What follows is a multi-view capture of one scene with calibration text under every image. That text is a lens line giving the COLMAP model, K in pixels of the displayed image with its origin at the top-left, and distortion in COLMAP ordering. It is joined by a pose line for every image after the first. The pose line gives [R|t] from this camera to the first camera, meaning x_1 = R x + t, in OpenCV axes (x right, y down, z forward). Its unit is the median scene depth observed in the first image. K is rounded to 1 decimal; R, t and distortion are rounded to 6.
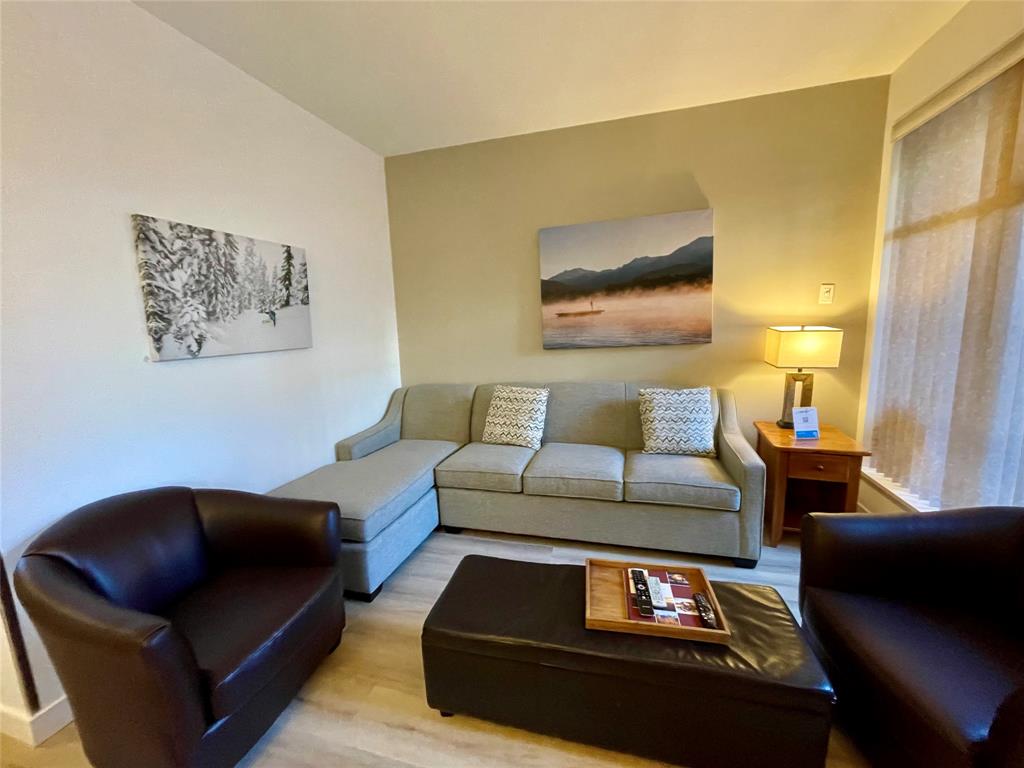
lens RADIAL K [[415.9, 0, 512.0], [0, 415.9, 384.0], [0, 0, 1]] dist [-0.001171, 0.000190]
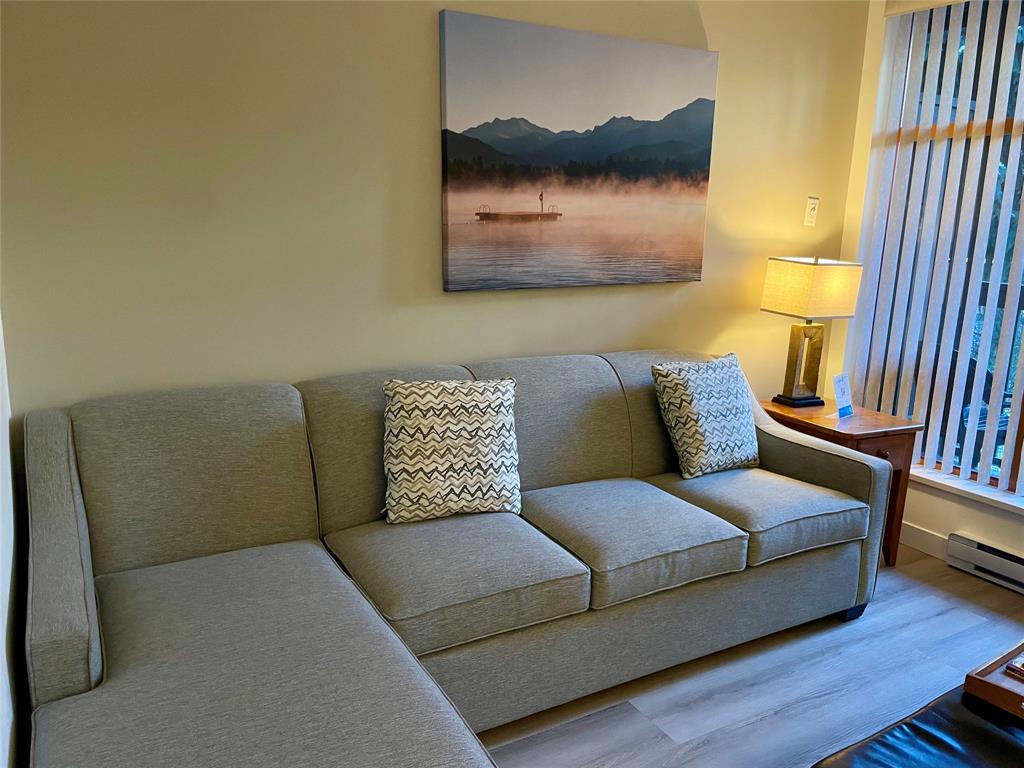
lens RADIAL K [[783.6, 0, 528.8], [0, 783.6, 384.3], [0, 0, 1]] dist [0.096344, -0.120469]
pose [[0.681984, -0.088387, 0.726007, -0.602221], [0.056744, 0.996073, 0.067963, -0.045146], [-0.729162, -0.005153, 0.684321, 0.441171]]
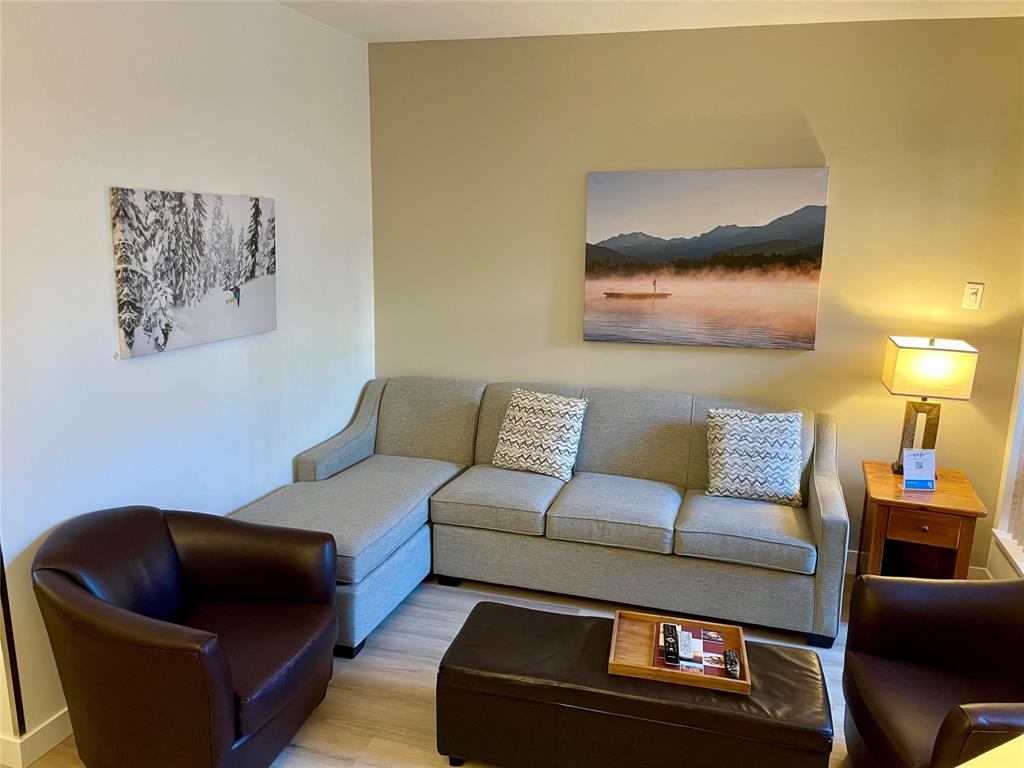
lens RADIAL K [[783.6, 0, 528.8], [0, 783.6, 384.3], [0, 0, 1]] dist [0.096344, -0.120469]
pose [[0.998178, 0.059008, 0.012610, -0.037807], [-0.059609, 0.996744, 0.054304, -0.094541], [-0.009365, -0.054957, 0.998445, -0.428327]]
